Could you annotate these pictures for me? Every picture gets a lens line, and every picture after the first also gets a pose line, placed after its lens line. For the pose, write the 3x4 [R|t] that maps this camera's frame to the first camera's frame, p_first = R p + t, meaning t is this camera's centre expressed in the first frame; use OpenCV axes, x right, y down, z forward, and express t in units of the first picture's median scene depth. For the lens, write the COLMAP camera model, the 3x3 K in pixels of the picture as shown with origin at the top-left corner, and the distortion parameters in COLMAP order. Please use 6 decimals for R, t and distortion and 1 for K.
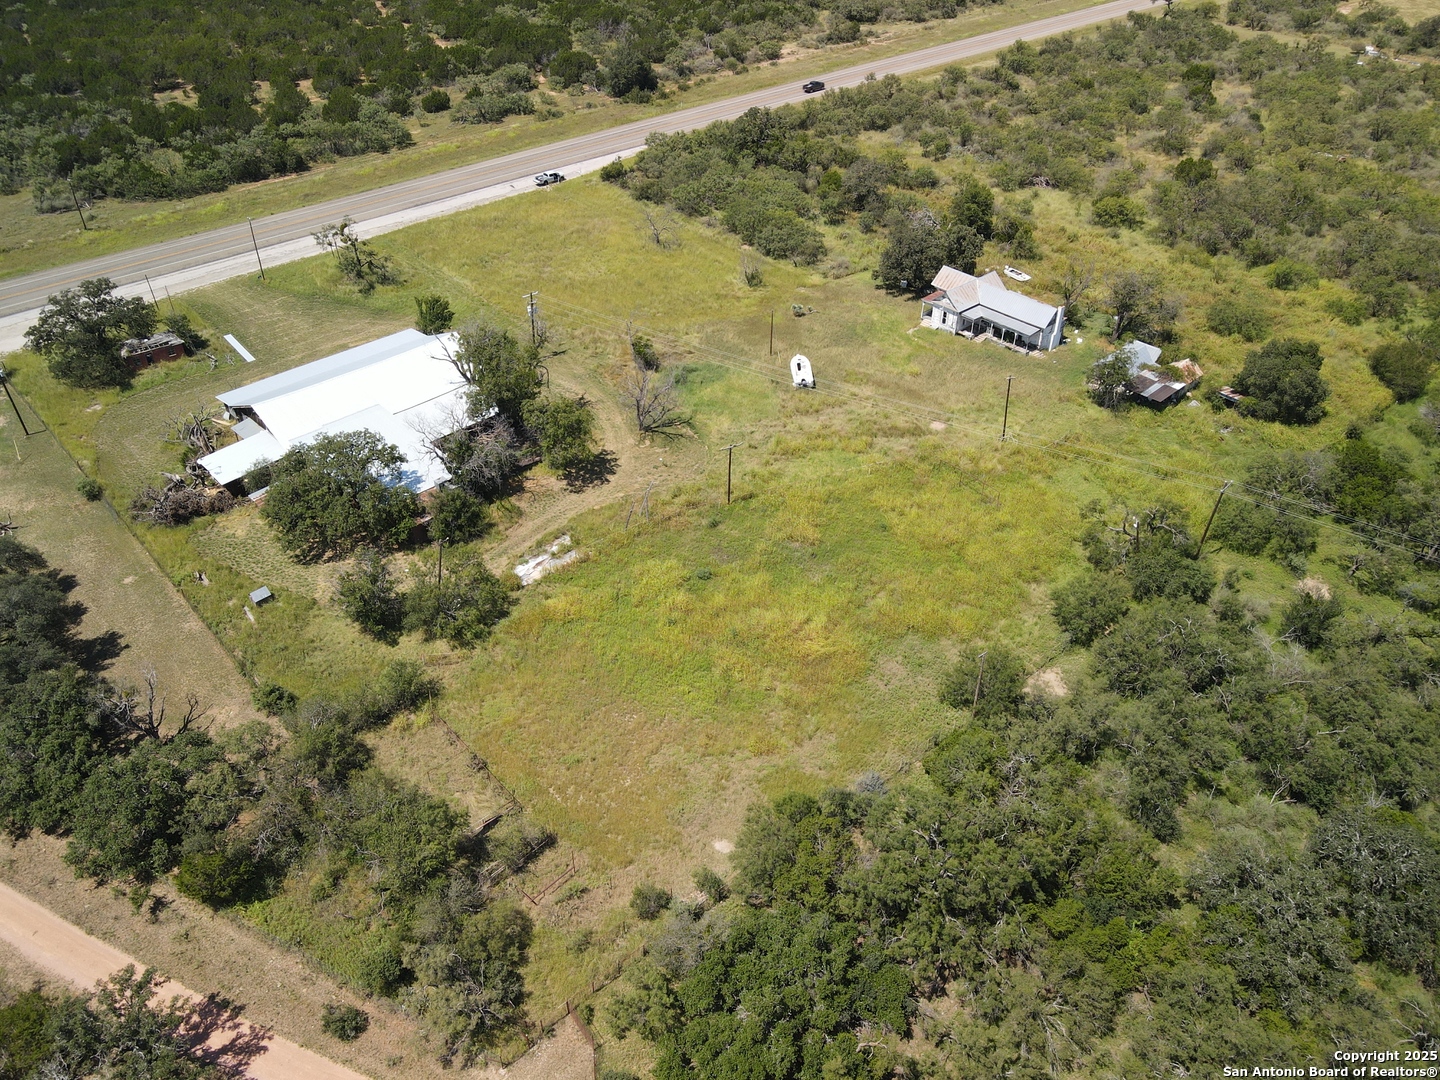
lens RADIAL K [[1065.0, 0, 720.0], [0, 1065.0, 540.0], [0, 0, 1]] dist [0.000750, -0.002869]
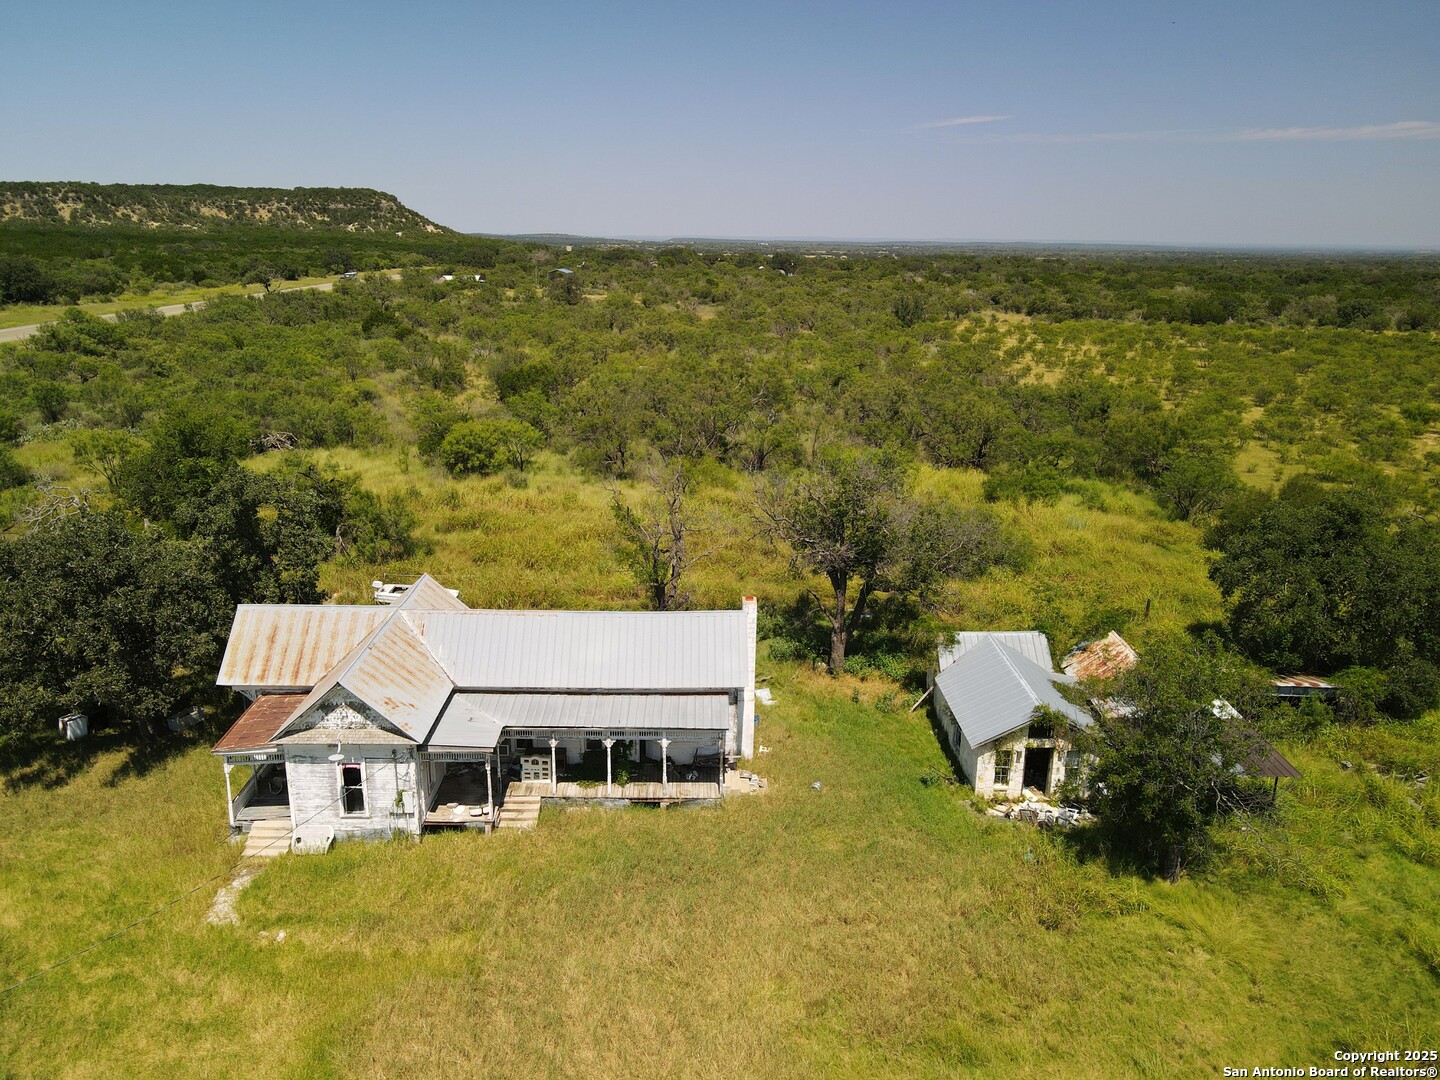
lens RADIAL K [[1065.0, 0, 720.0], [0, 1065.0, 540.0], [0, 0, 1]] dist [0.000750, -0.002869]
pose [[0.654804, -0.205399, 0.727353, 0.105248], [0.446180, 0.881827, -0.152655, -0.187660], [-0.610045, 0.424490, 0.669069, 0.781151]]
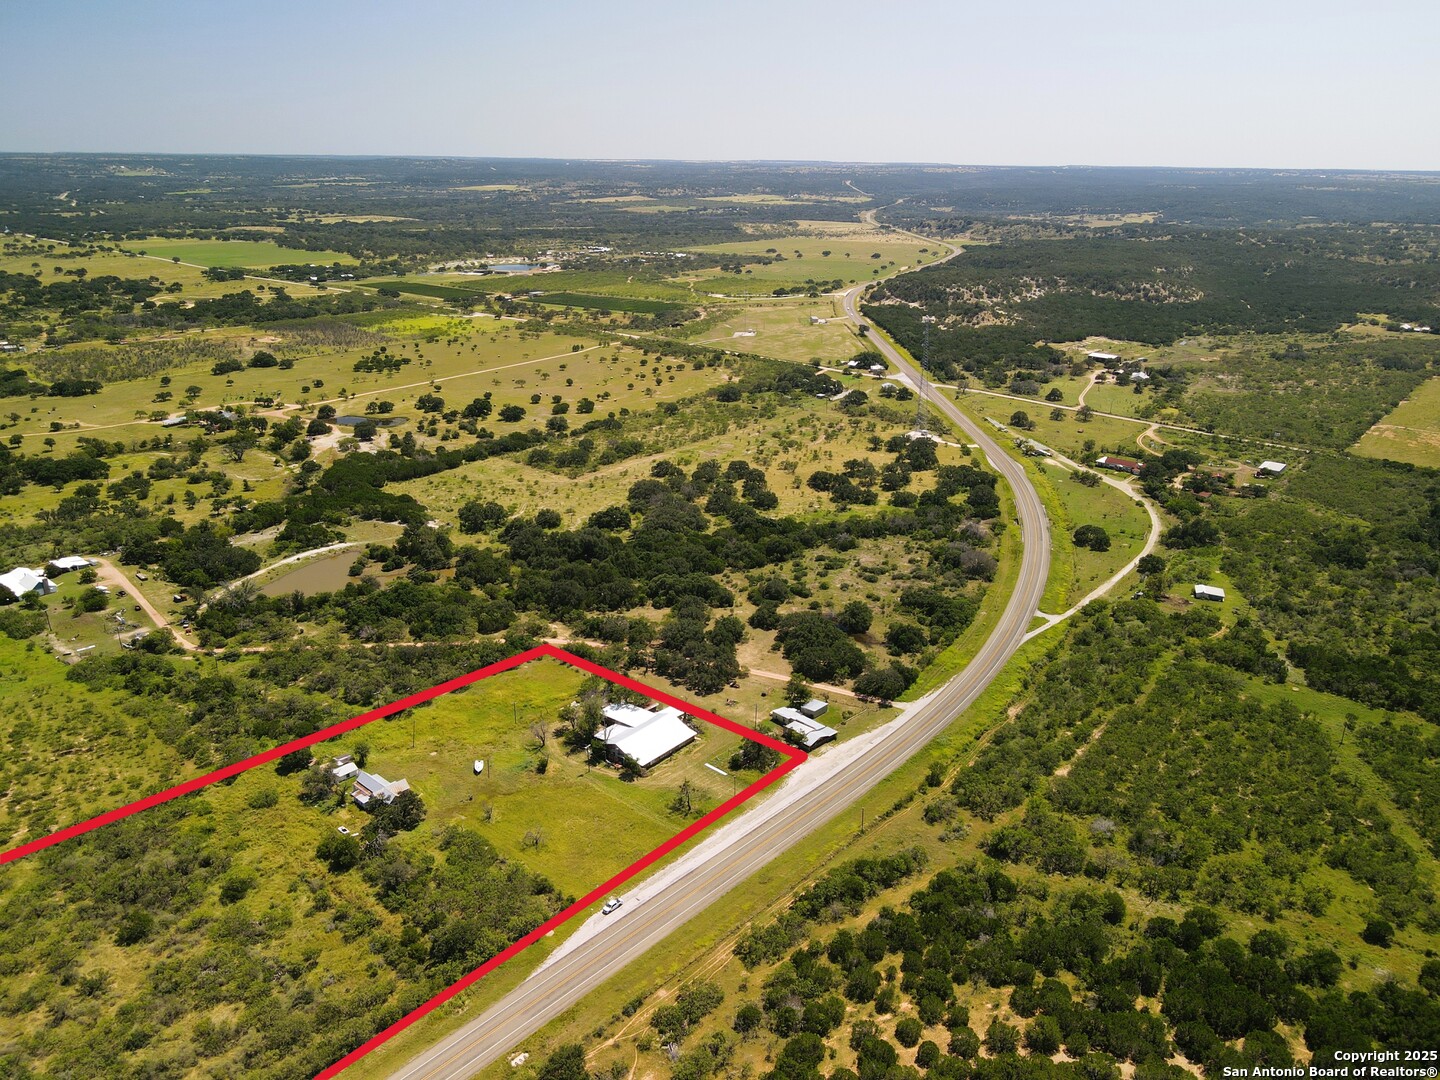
lens RADIAL K [[1065.0, 0, 720.0], [0, 1065.0, 540.0], [0, 0, 1]] dist [0.000750, -0.002869]
pose [[-0.994068, 0.025947, -0.105622, -0.218712], [-0.073803, 0.552395, 0.830309, -2.402432], [0.079889, 0.833179, -0.547203, 1.853576]]
